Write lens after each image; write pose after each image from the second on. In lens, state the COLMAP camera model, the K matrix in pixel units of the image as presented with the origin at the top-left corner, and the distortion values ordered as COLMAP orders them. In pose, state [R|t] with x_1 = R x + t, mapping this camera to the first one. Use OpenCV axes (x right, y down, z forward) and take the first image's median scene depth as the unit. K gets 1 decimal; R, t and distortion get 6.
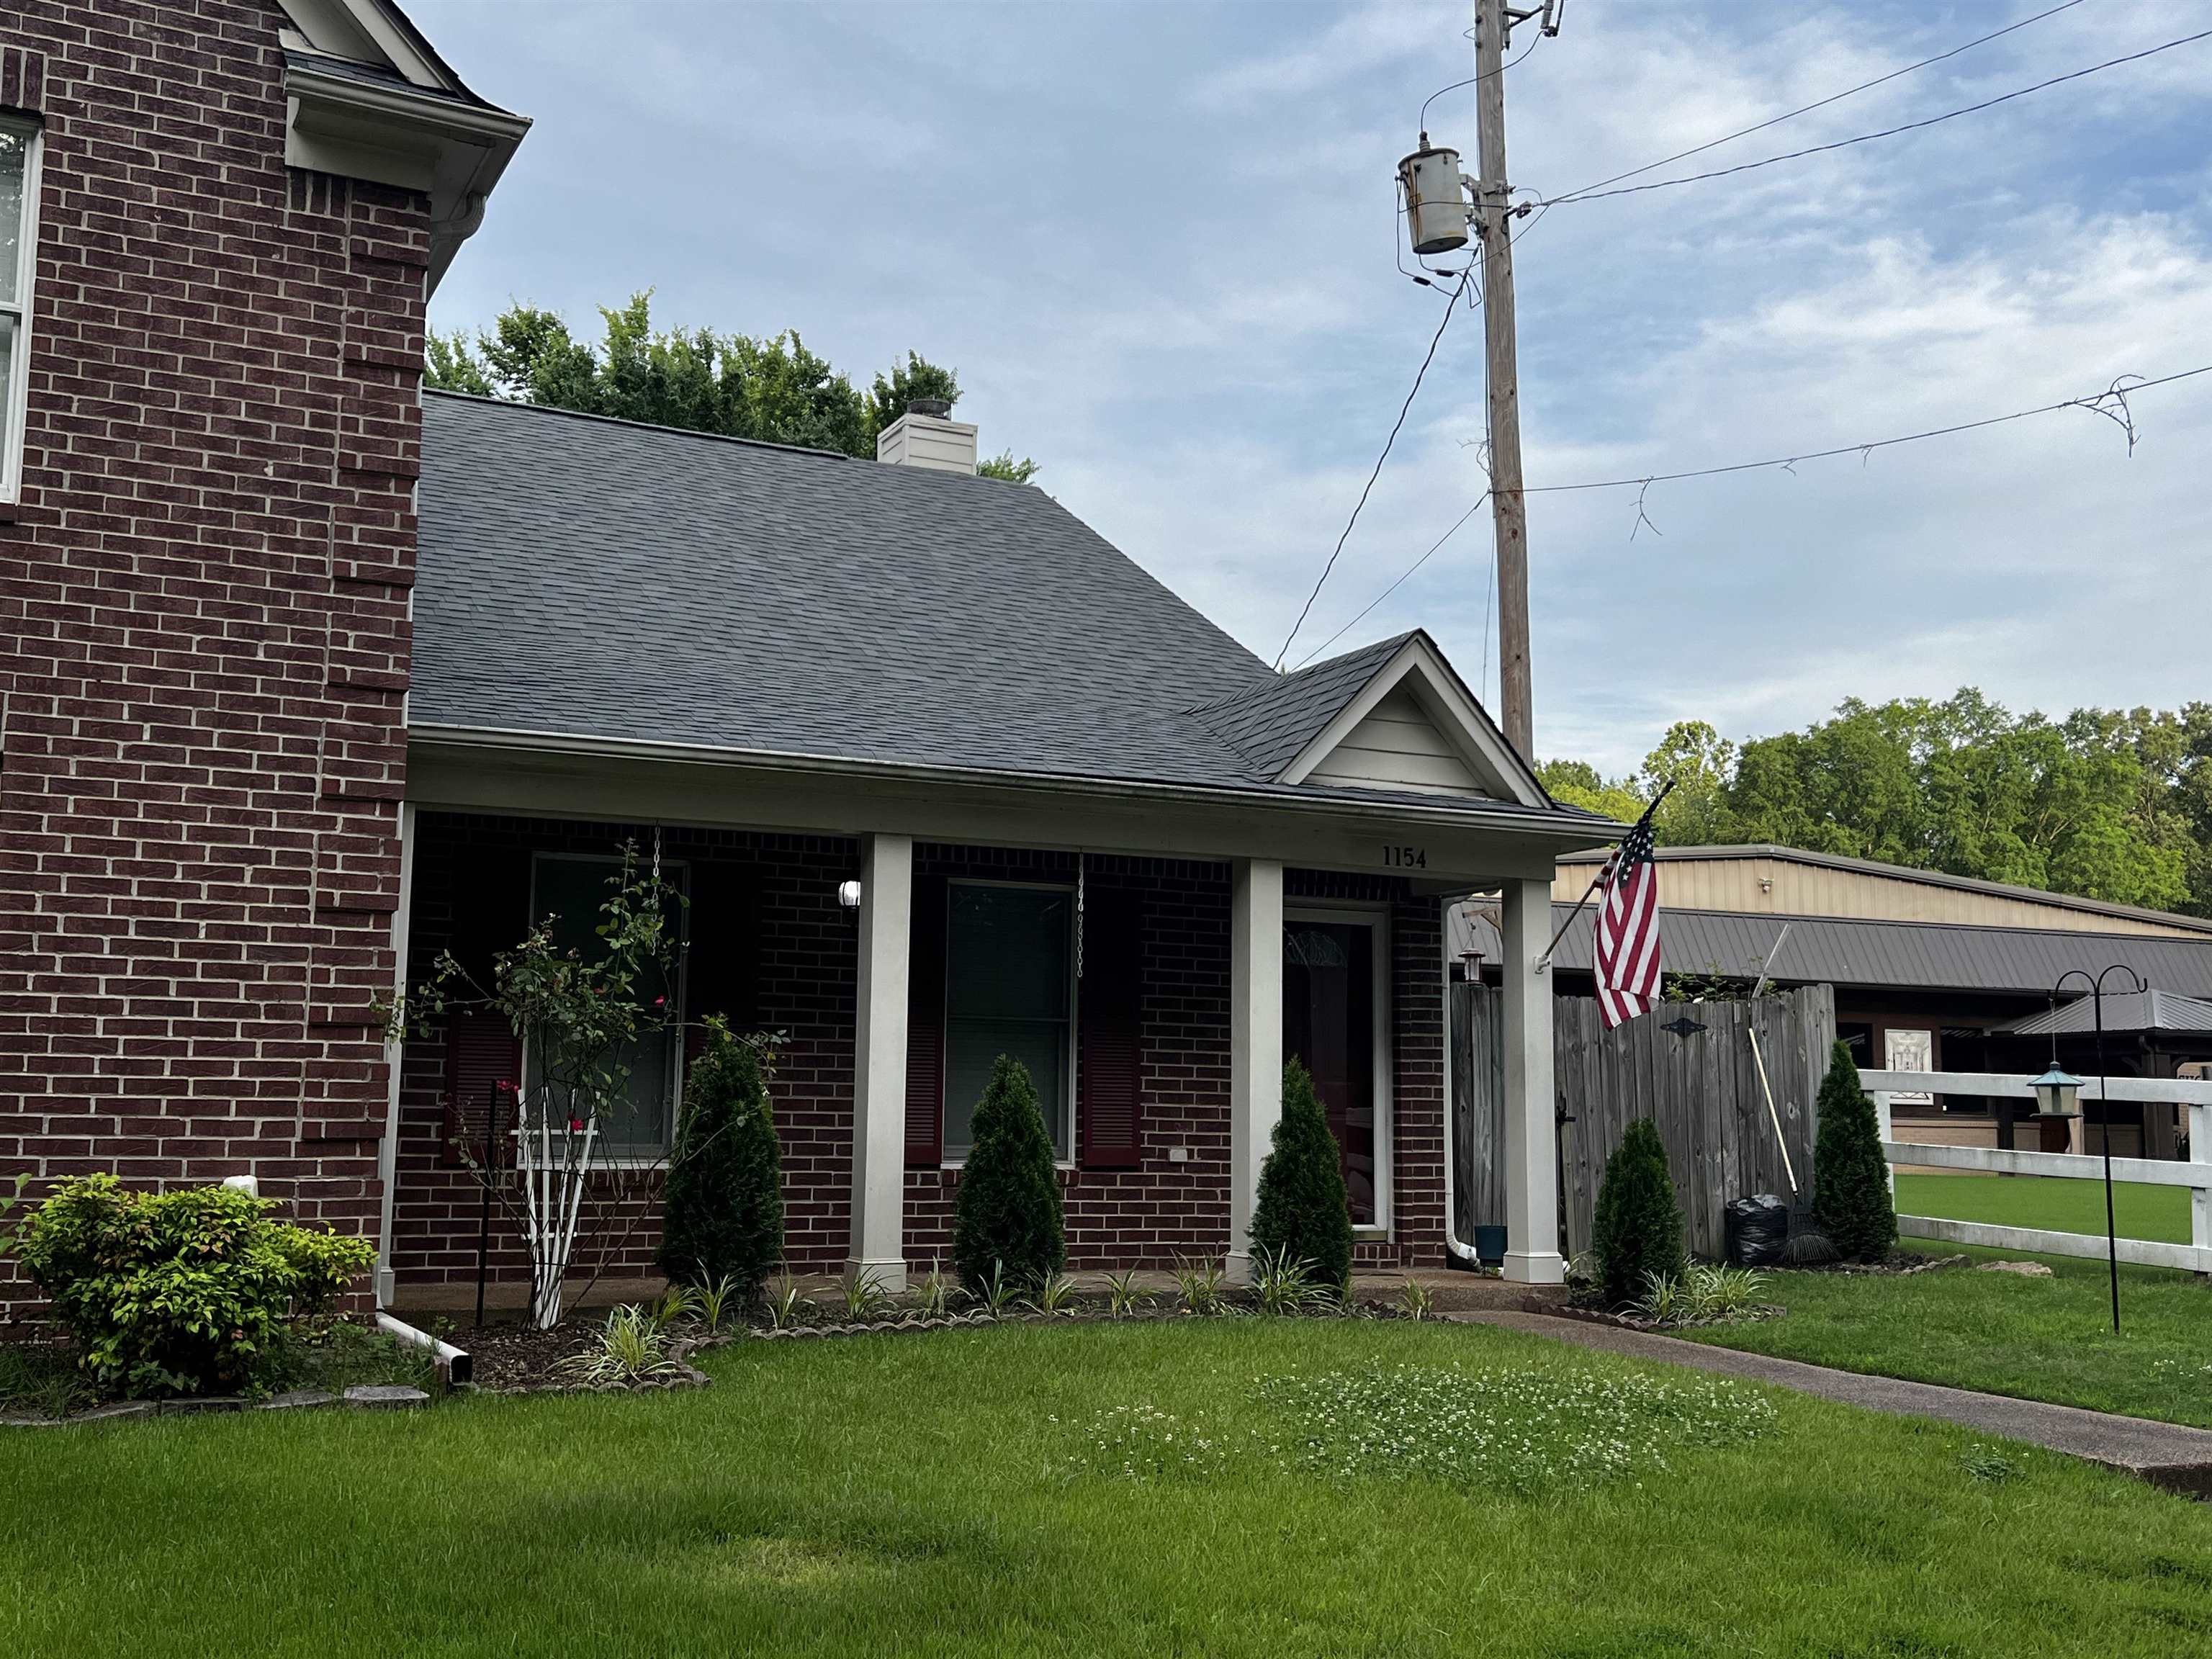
lens RADIAL K [[2255.2, 0, 1105.6], [0, 2255.2, 838.1], [0, 0, 1]] dist [-0.005630, 0.000000]
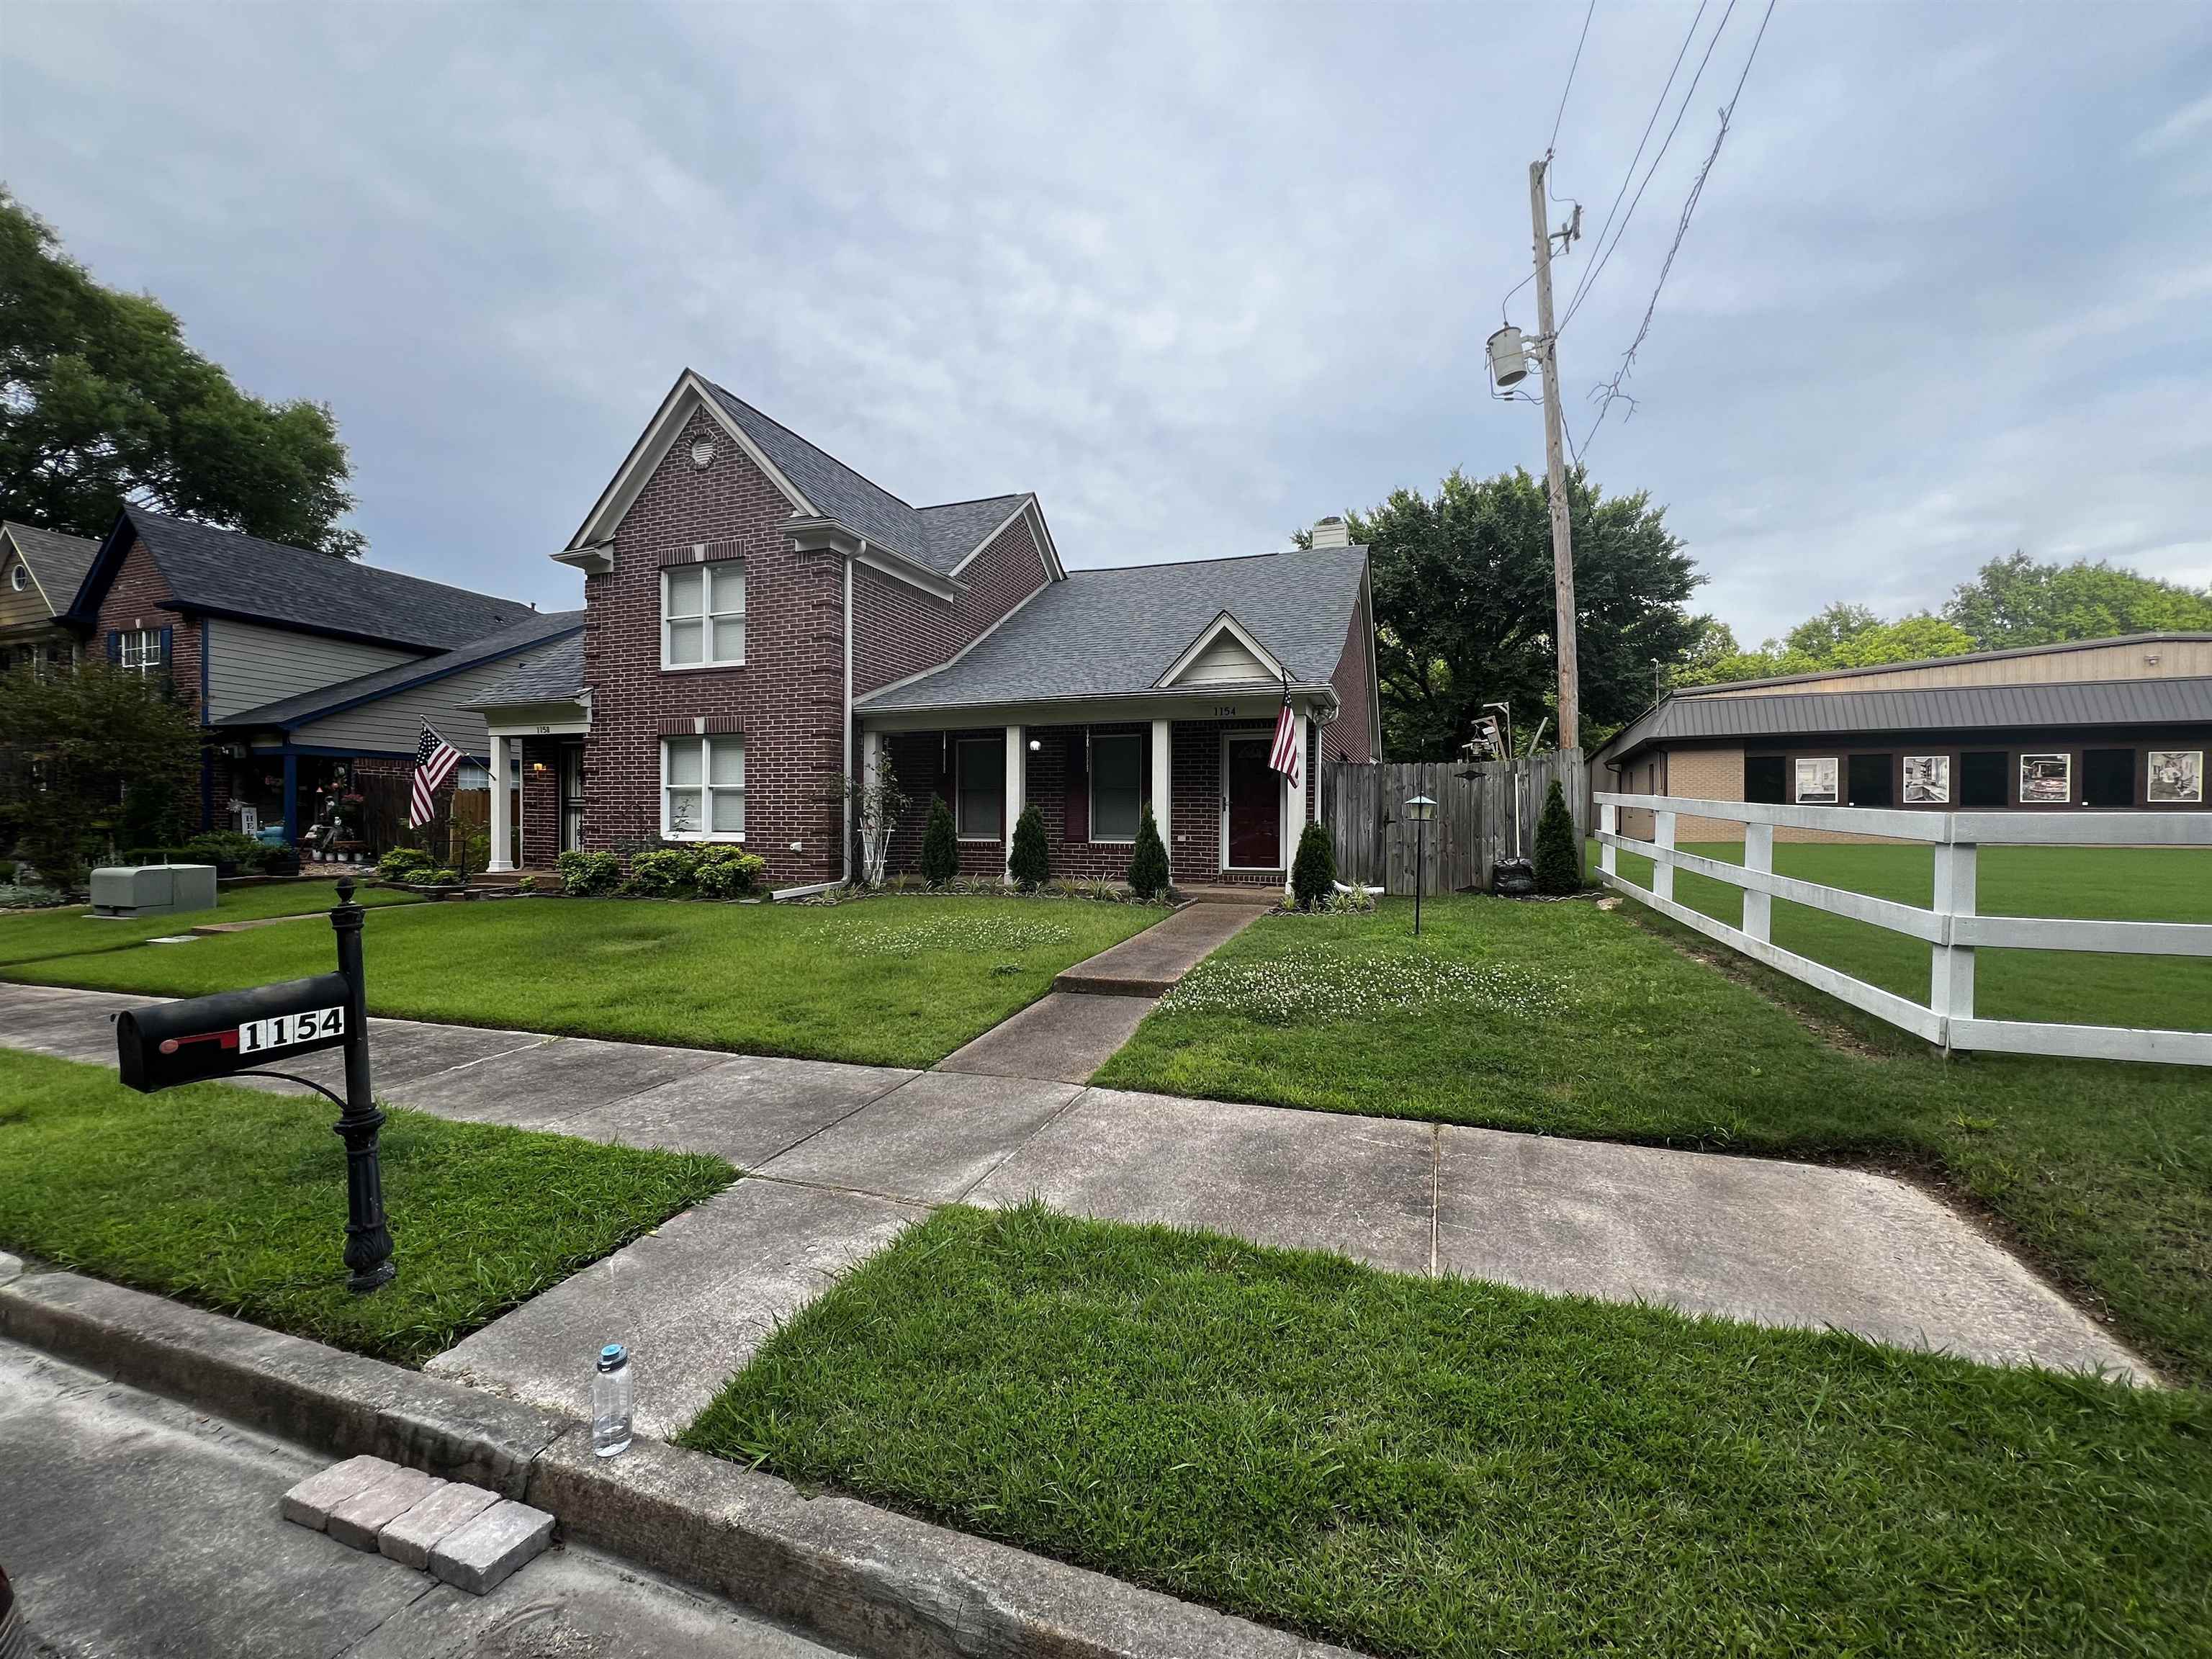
lens RADIAL K [[887.0, 0, 1103.5], [0, 887.0, 815.4], [0, 0, 1]] dist [0.002776, 0.000947]
pose [[0.692848, -0.008951, -0.721028, 0.604486], [0.095343, 0.992281, 0.079299, 0.025891], [0.714753, -0.123687, 0.688353, 0.221864]]
